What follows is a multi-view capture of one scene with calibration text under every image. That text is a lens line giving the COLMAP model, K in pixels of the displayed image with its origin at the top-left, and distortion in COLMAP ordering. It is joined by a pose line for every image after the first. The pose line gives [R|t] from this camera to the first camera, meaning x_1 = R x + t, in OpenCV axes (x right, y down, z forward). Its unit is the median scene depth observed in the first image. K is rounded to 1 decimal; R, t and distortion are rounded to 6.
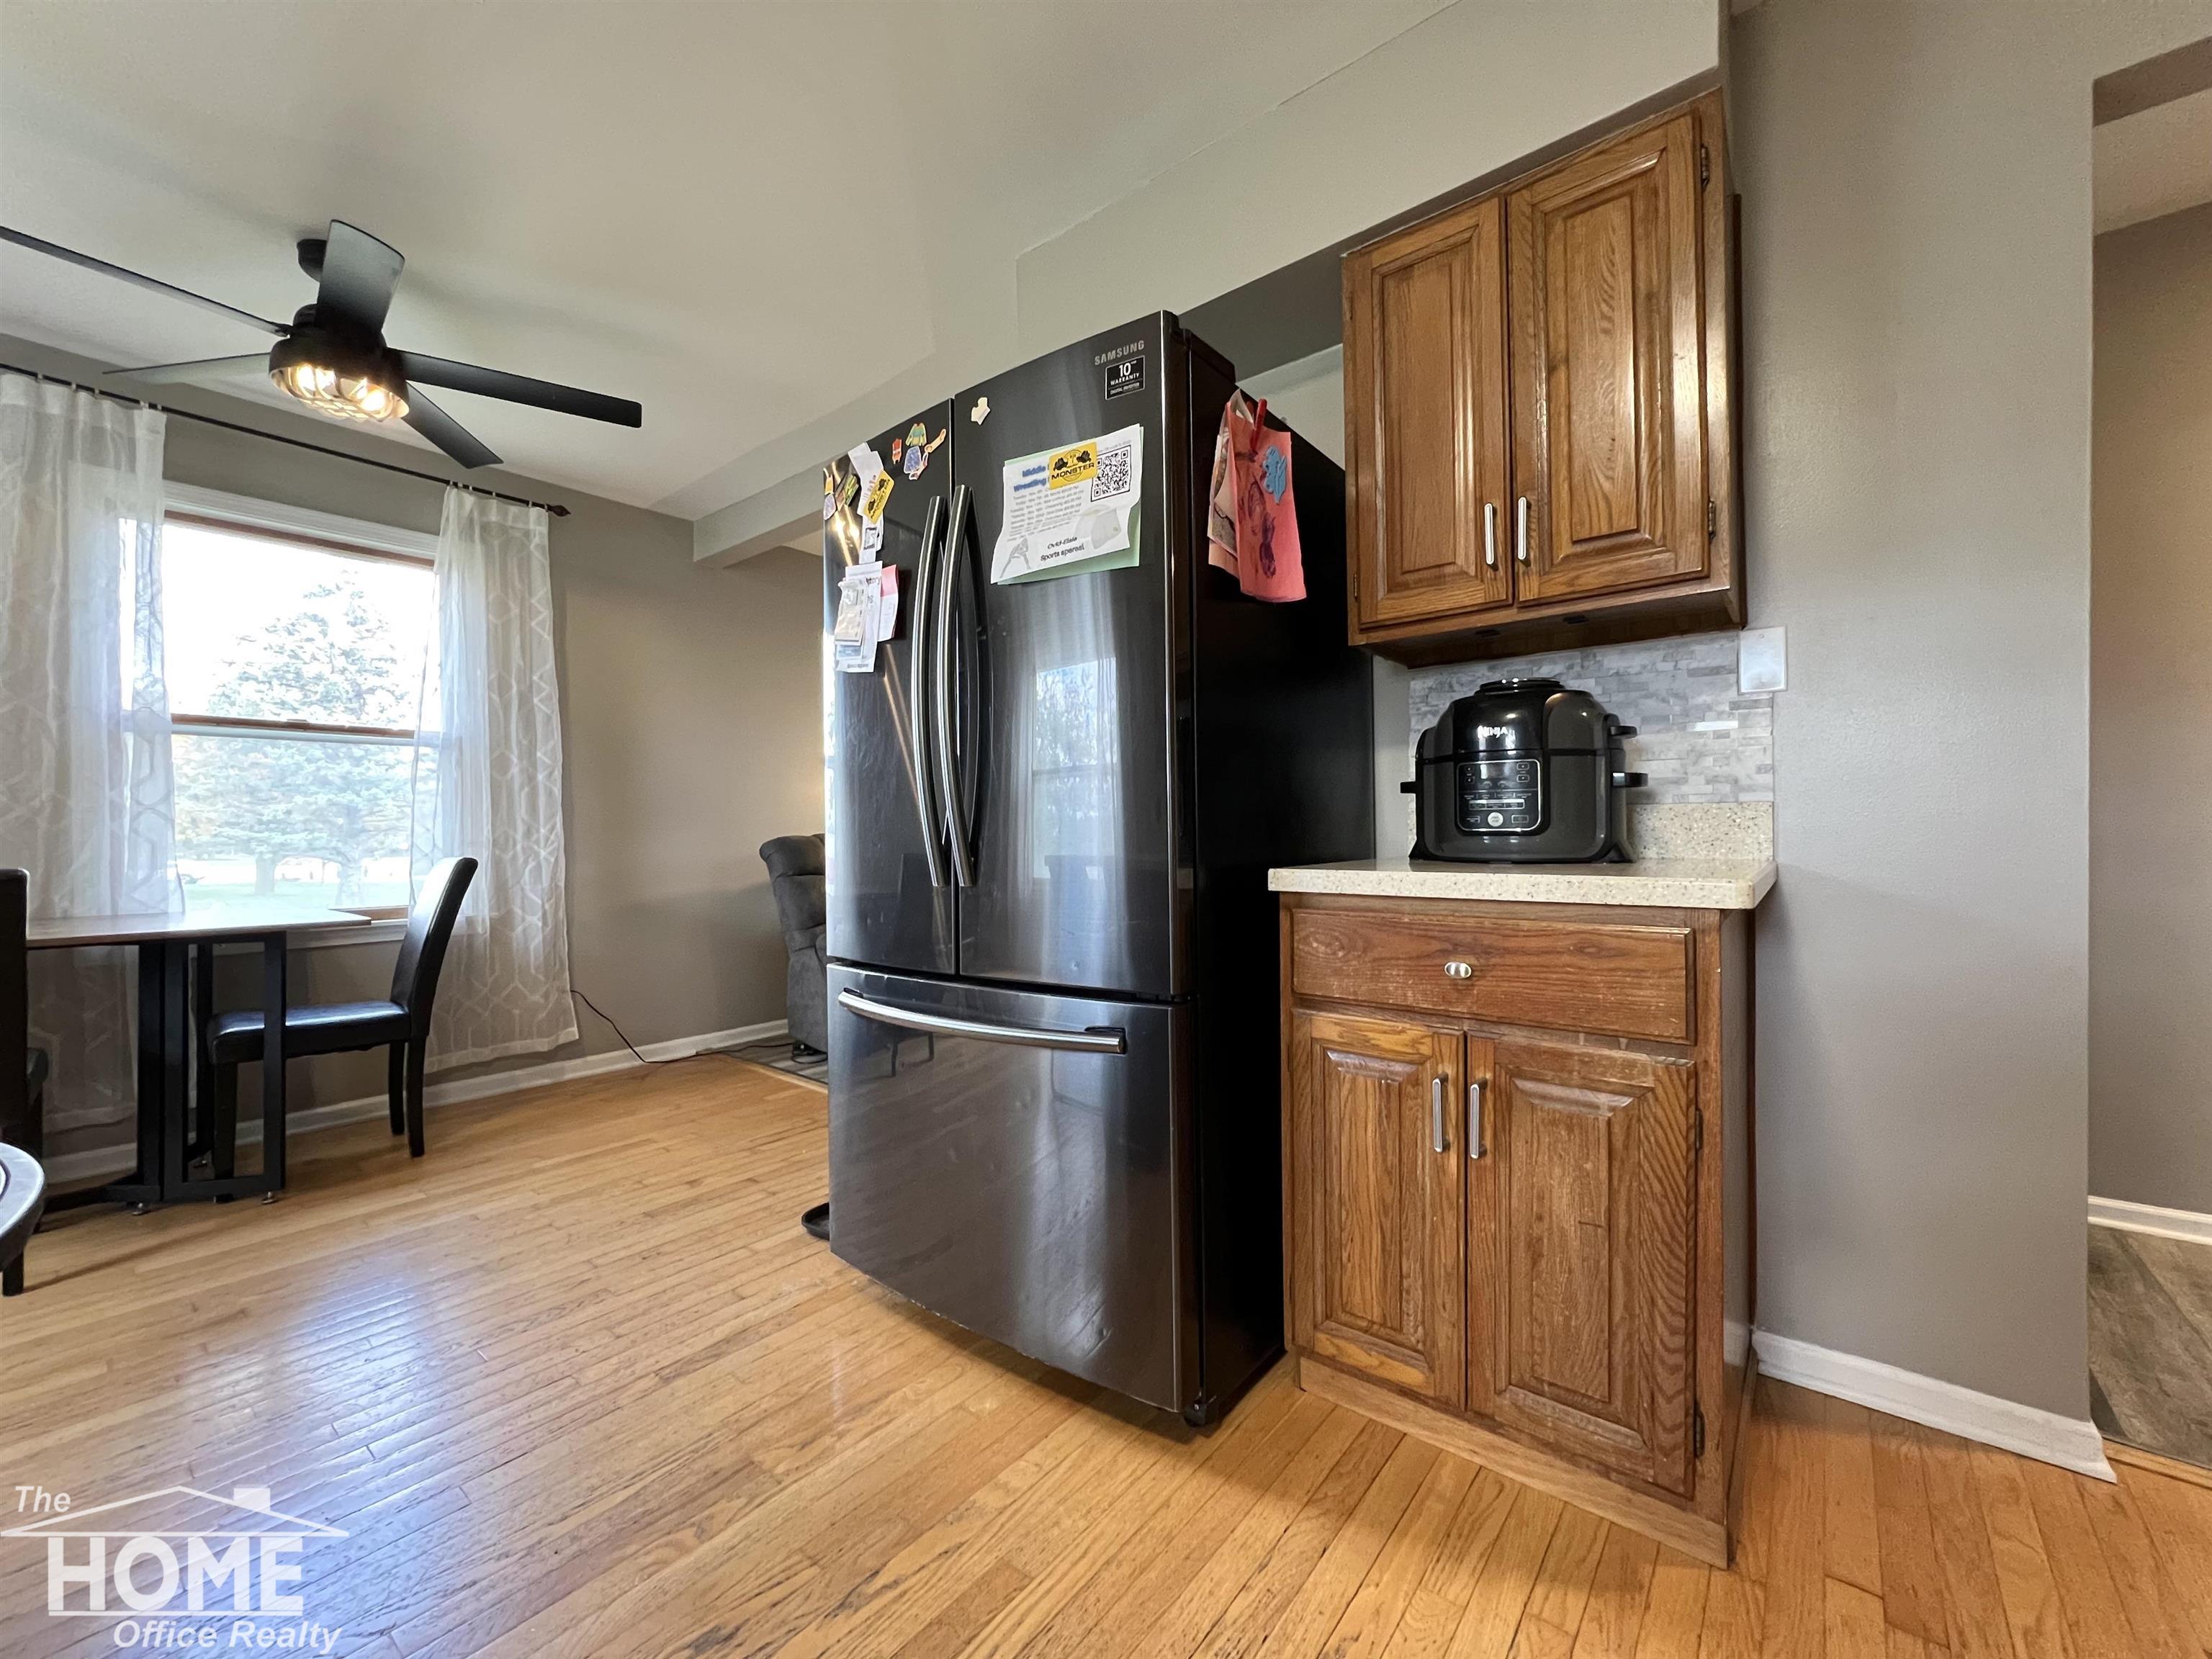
lens RADIAL K [[893.4, 0, 1108.7], [0, 893.4, 832.3], [0, 0, 1]] dist [0.001099, -0.000072]
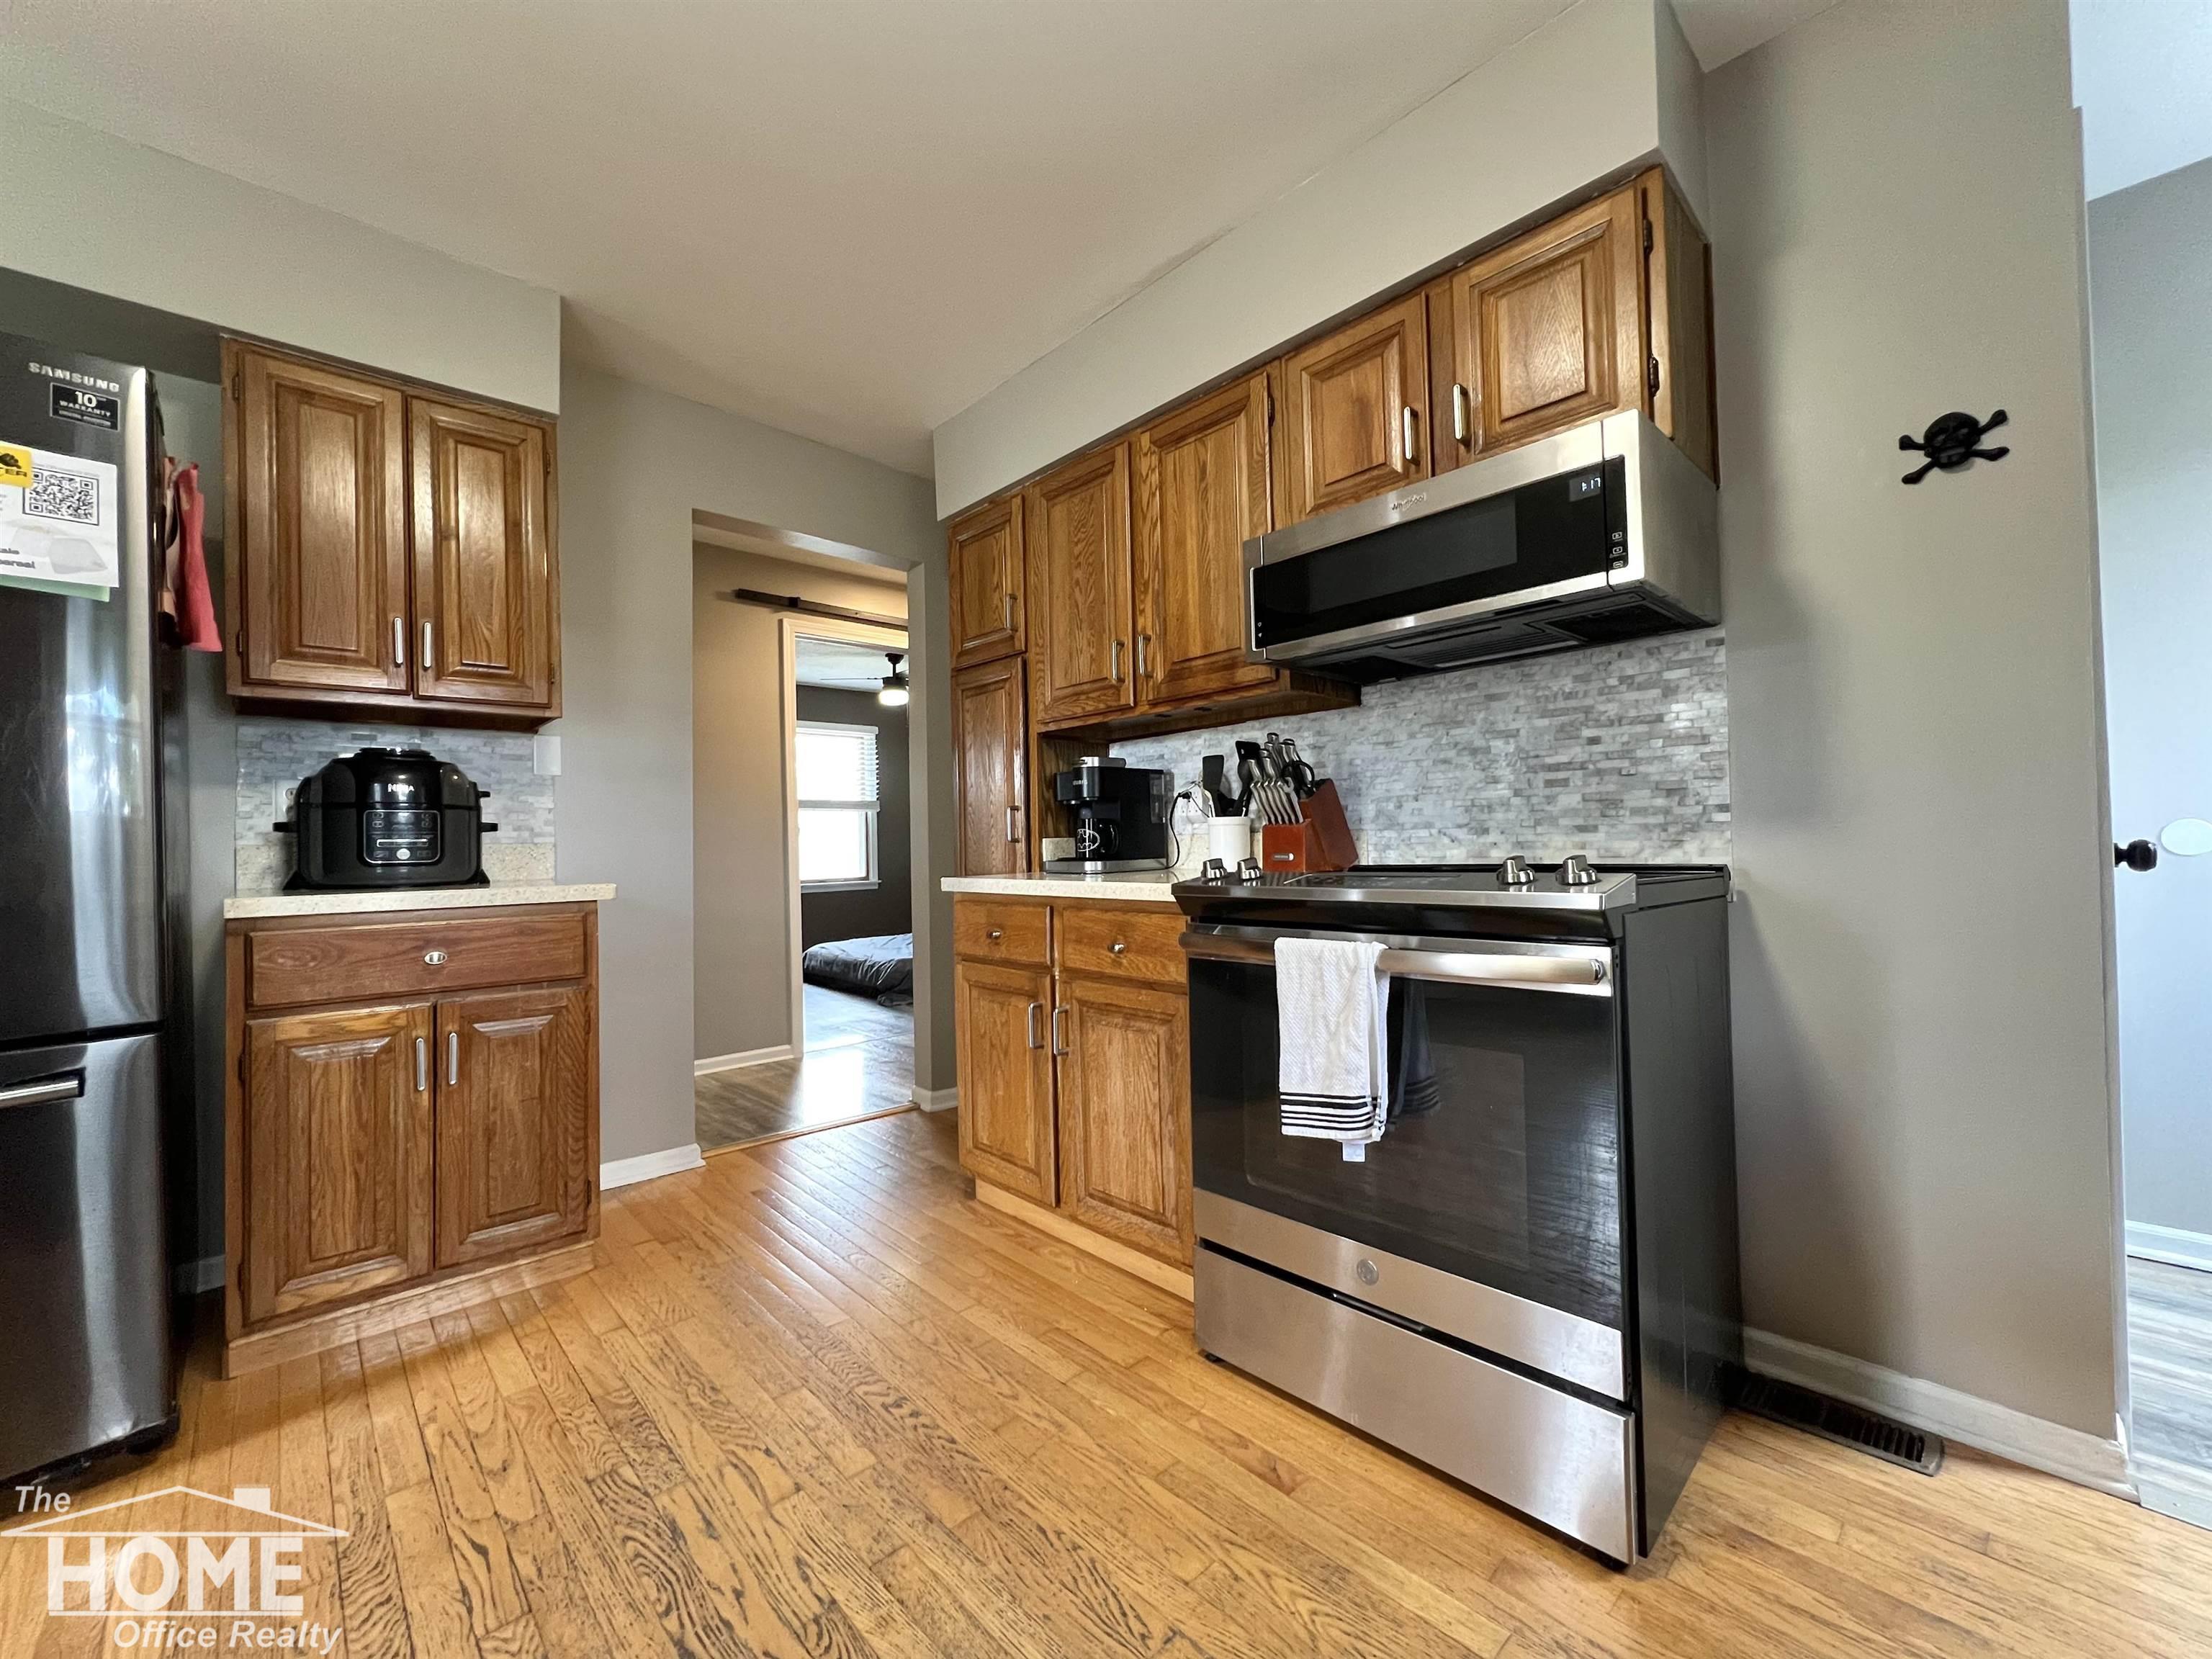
lens RADIAL K [[893.4, 0, 1110.0], [0, 893.4, 837.1], [0, 0, 1]] dist [0.001099, -0.000072]
pose [[0.138490, 0.018225, 0.990196, -0.823509], [0.023233, 0.999496, -0.021646, 0.015507], [-0.990091, 0.026003, 0.137997, -0.256160]]
